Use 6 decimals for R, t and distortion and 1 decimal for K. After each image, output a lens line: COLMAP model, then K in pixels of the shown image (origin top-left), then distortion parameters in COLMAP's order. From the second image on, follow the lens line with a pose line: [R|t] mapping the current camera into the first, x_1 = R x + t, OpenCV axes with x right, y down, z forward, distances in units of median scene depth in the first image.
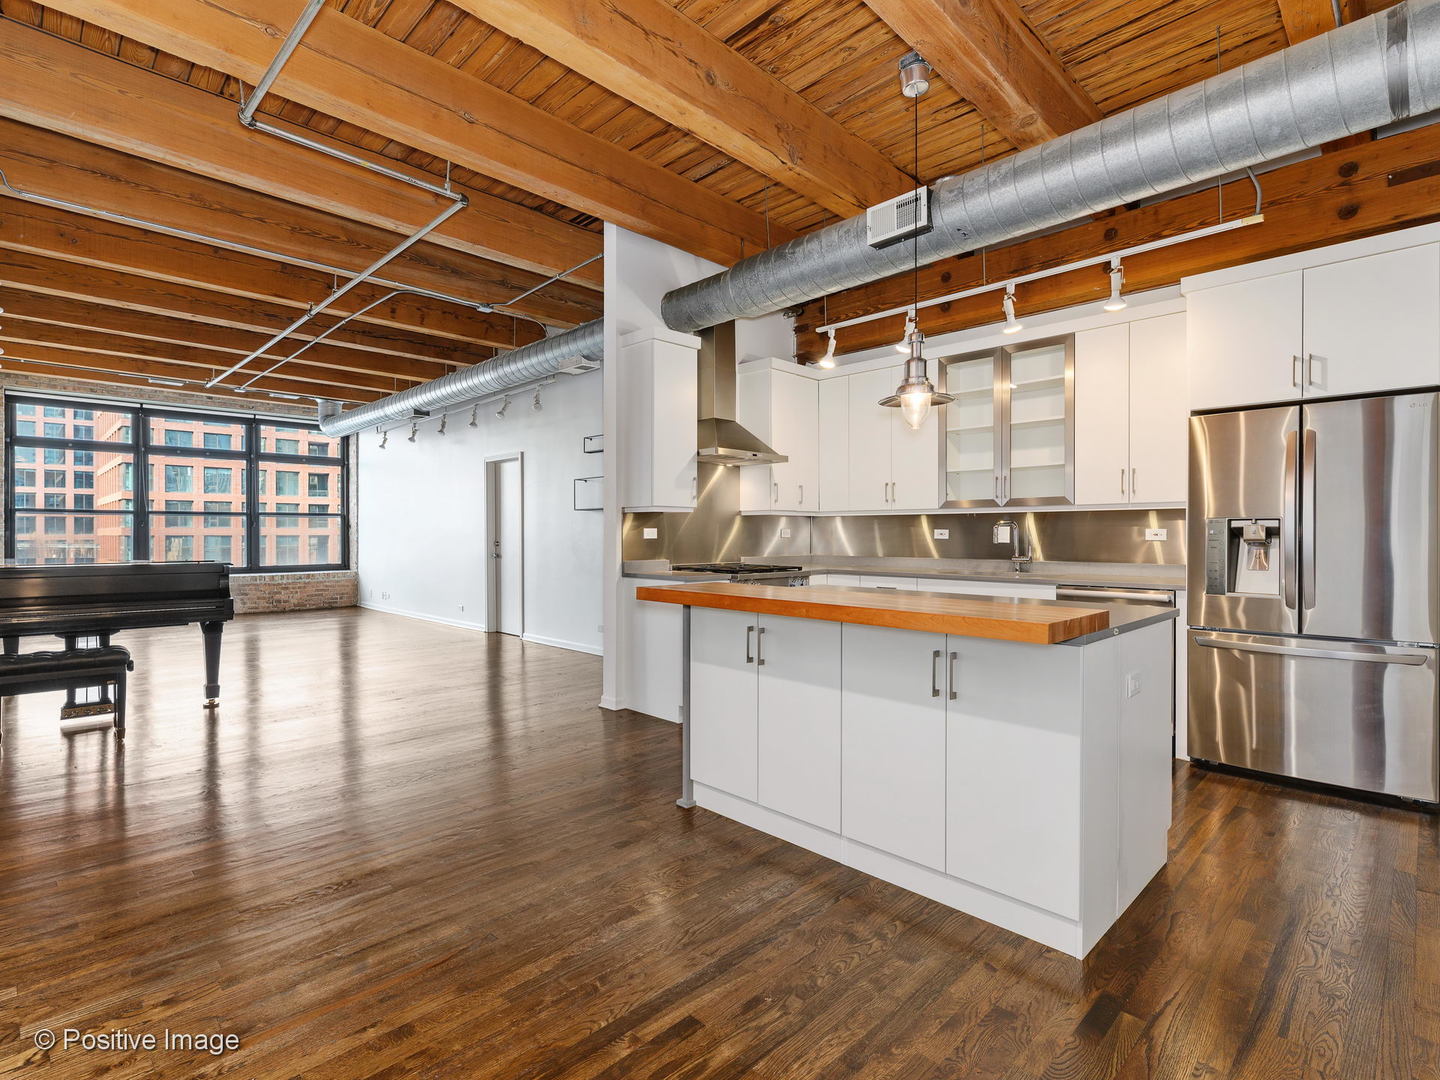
lens RADIAL K [[710.2, 0, 720.0], [0, 710.2, 540.0], [0, 0, 1]] dist [-0.000955, -0.000586]
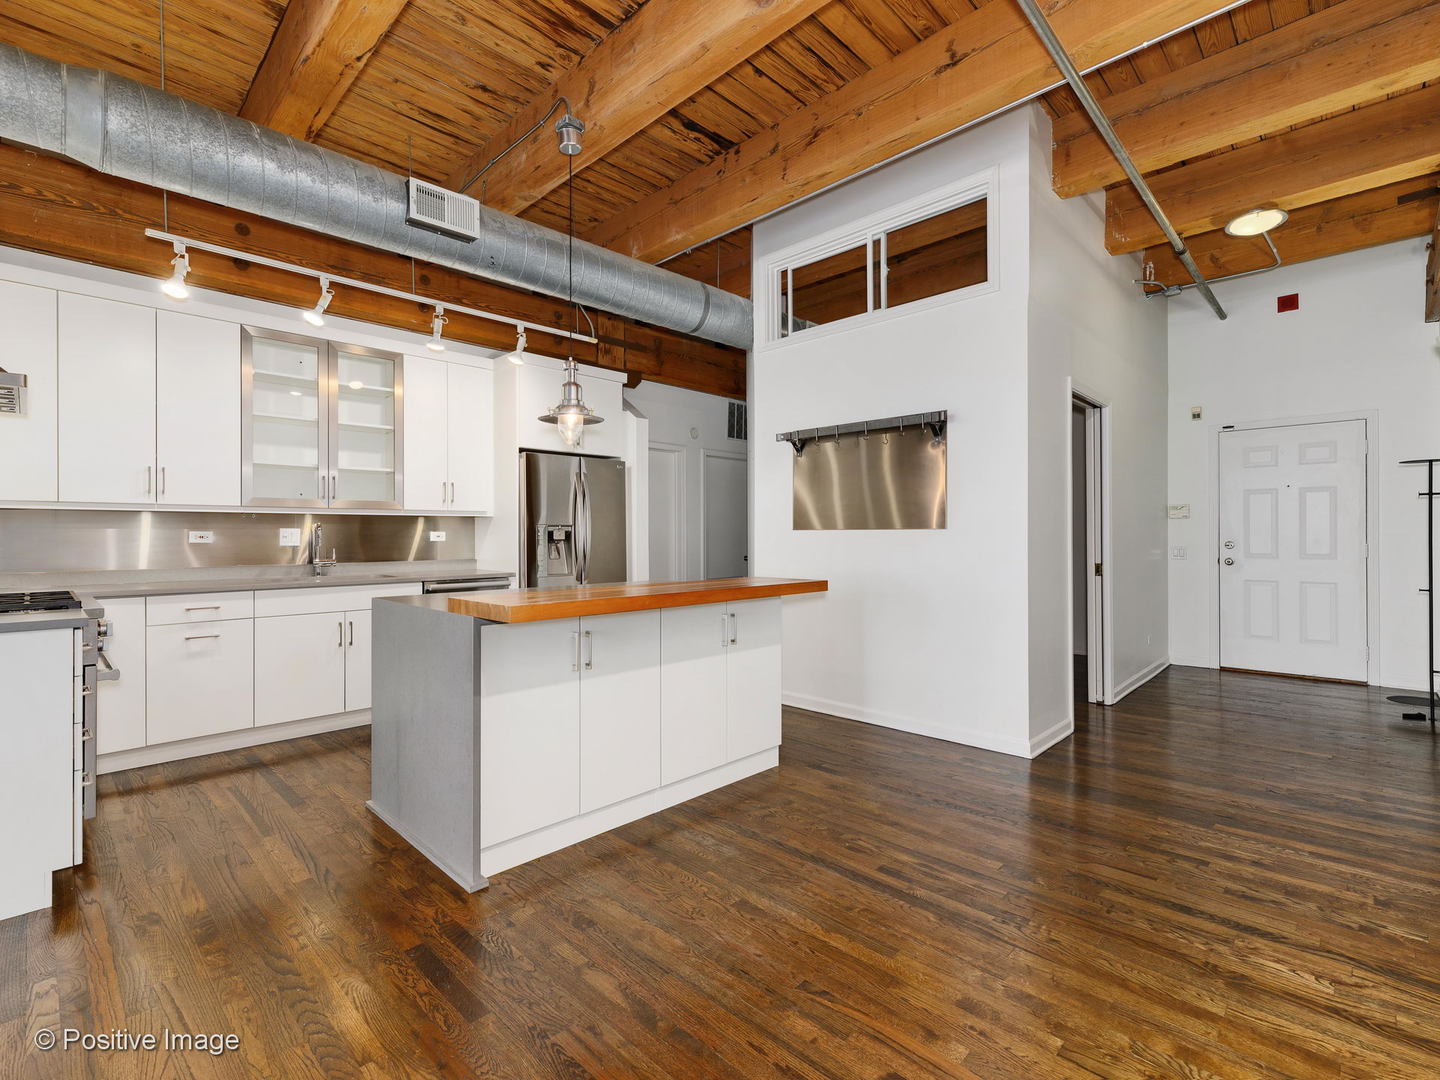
lens RADIAL K [[665.3, 0, 710.4], [0, 665.3, 549.4], [0, 0, 1]] dist [-0.001236, -0.001003]
pose [[-0.007159, -0.020590, 0.999762, -0.569023], [0.010776, 0.999728, 0.020667, -0.004808], [-0.999916, 0.010921, -0.006935, 0.554092]]
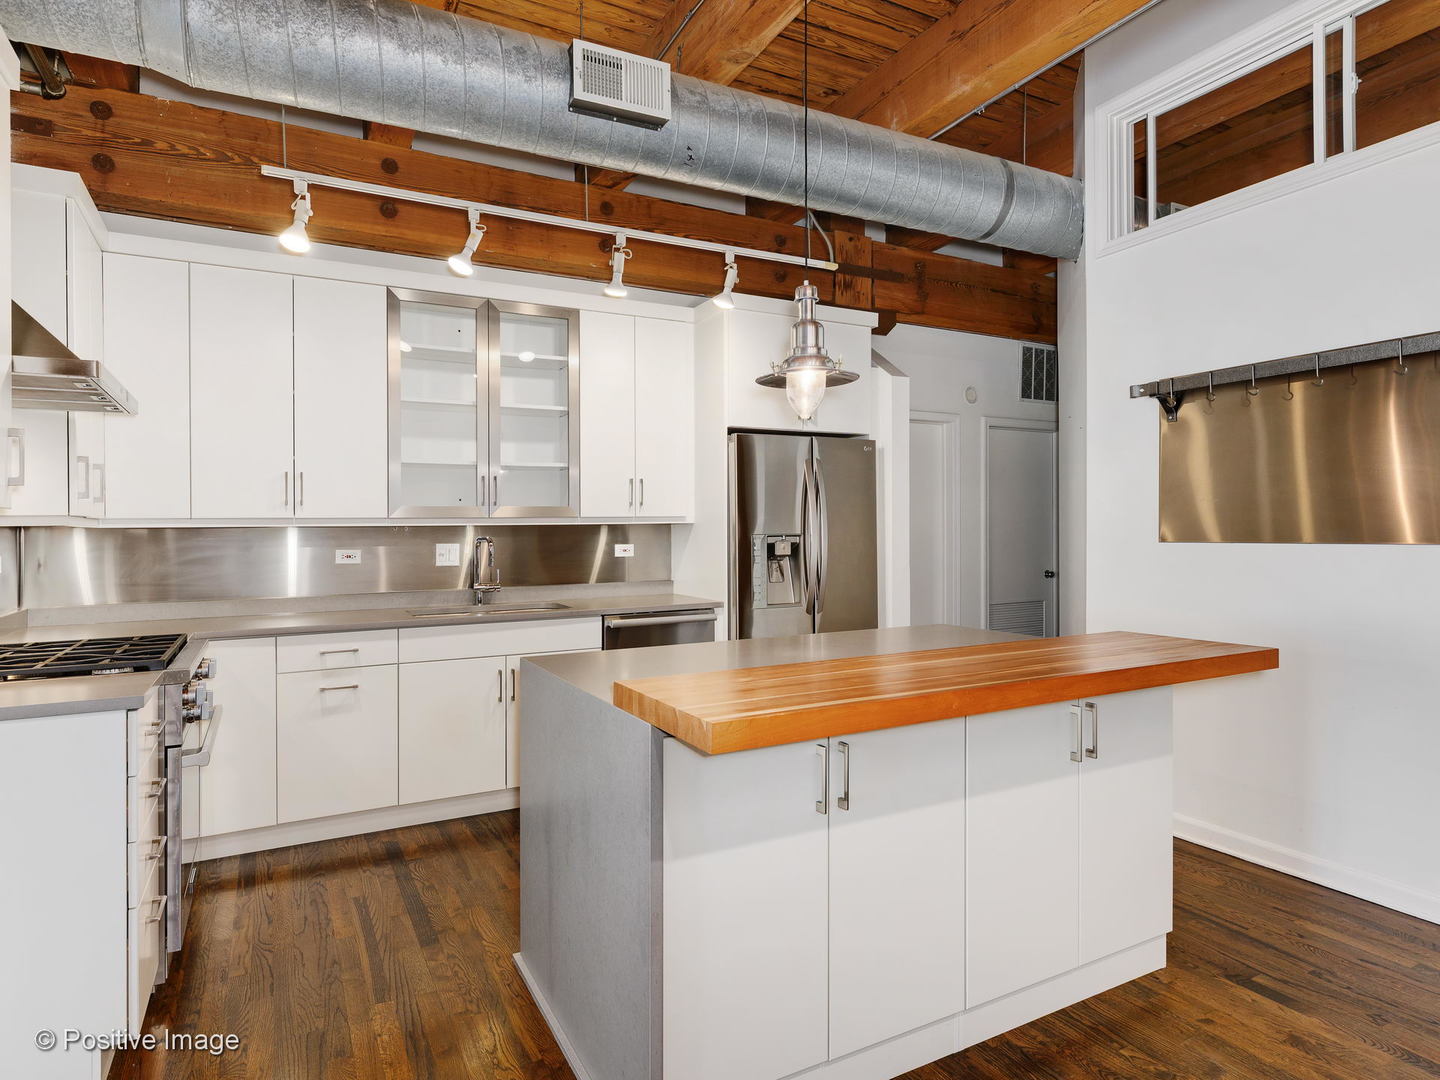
lens RADIAL K [[818.9, 0, 708.7], [0, 818.9, 549.1], [0, 0, 1]] dist [-0.002509, -0.001637]
pose [[0.293454, -0.023266, 0.955690, -0.390854], [0.017545, 0.999666, 0.018949, -0.029690], [-0.955812, 0.011207, 0.293764, 0.602204]]
